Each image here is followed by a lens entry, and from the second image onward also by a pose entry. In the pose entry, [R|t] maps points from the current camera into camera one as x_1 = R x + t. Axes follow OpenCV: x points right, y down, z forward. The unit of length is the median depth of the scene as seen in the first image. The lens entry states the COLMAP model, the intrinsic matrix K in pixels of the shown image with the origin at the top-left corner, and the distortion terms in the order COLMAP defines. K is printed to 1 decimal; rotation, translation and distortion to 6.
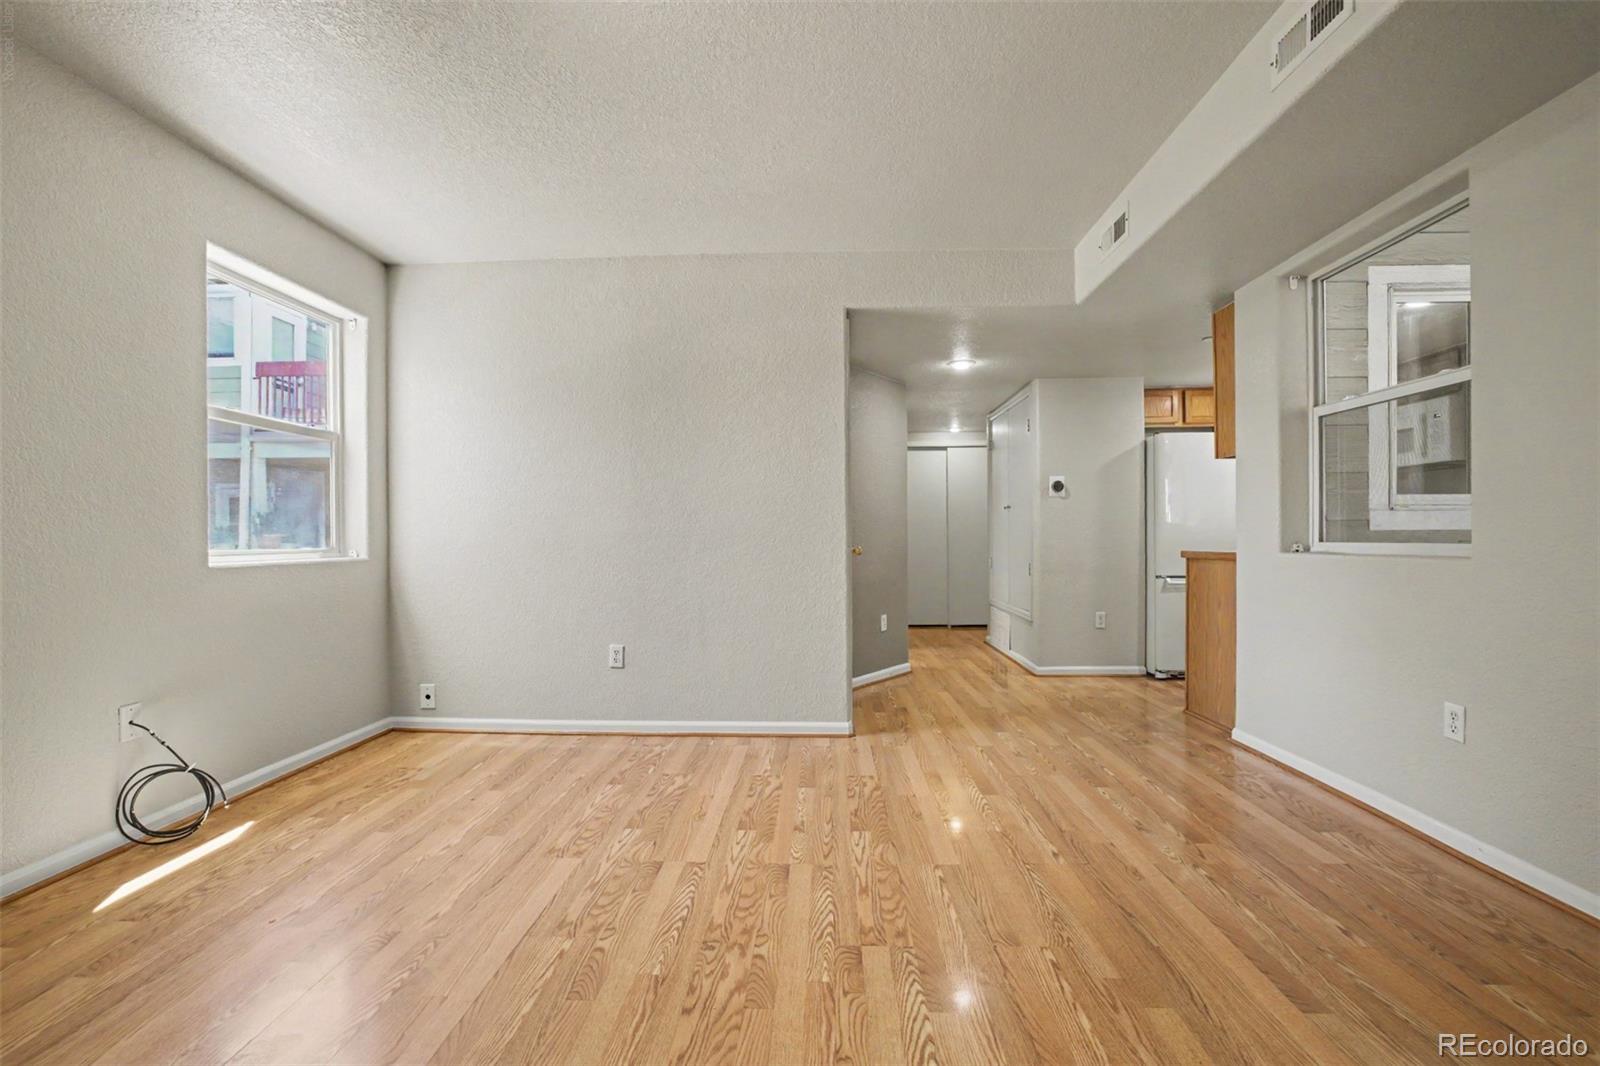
lens RADIAL K [[688.8, 0, 800.6], [0, 688.8, 538.0], [0, 0, 1]] dist [0.002014, 0.000540]
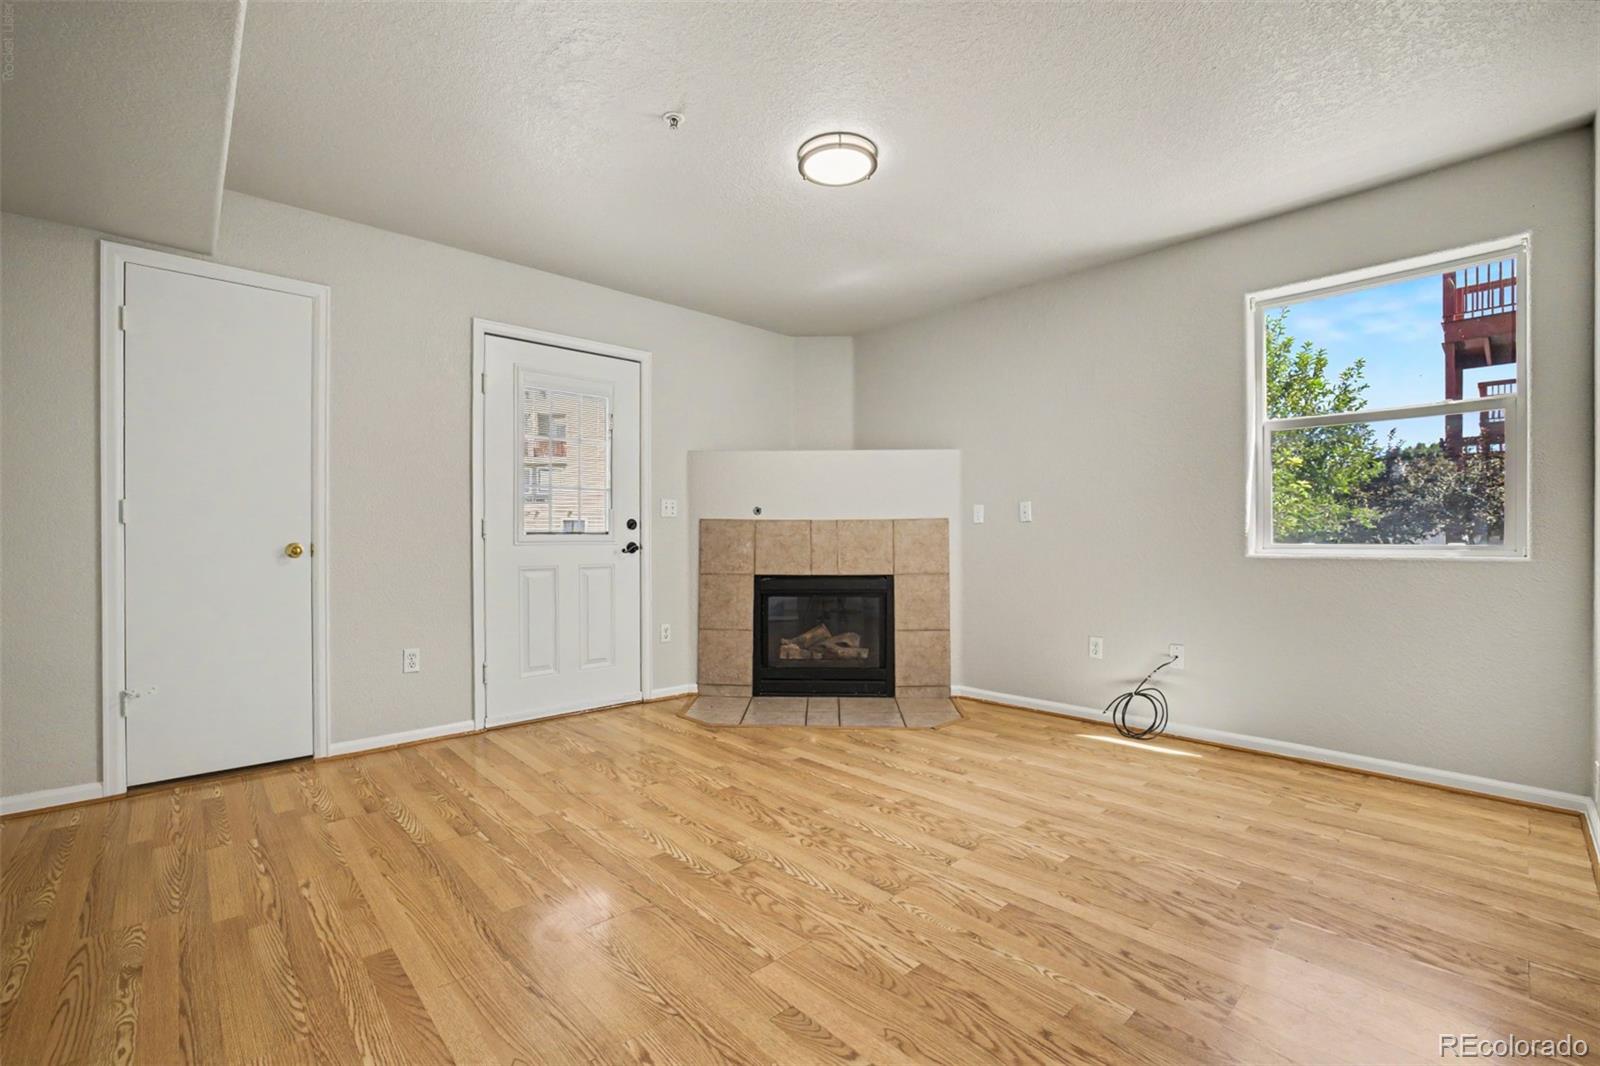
lens RADIAL K [[688.8, 0, 790.5], [0, 688.8, 539.9], [0, 0, 1]] dist [0.002014, 0.000540]
pose [[-0.711366, 0.004337, -0.702809, 0.715473], [0.009150, 0.999953, -0.003090, 0.007388], [0.702763, -0.008628, -0.711372, 1.551280]]
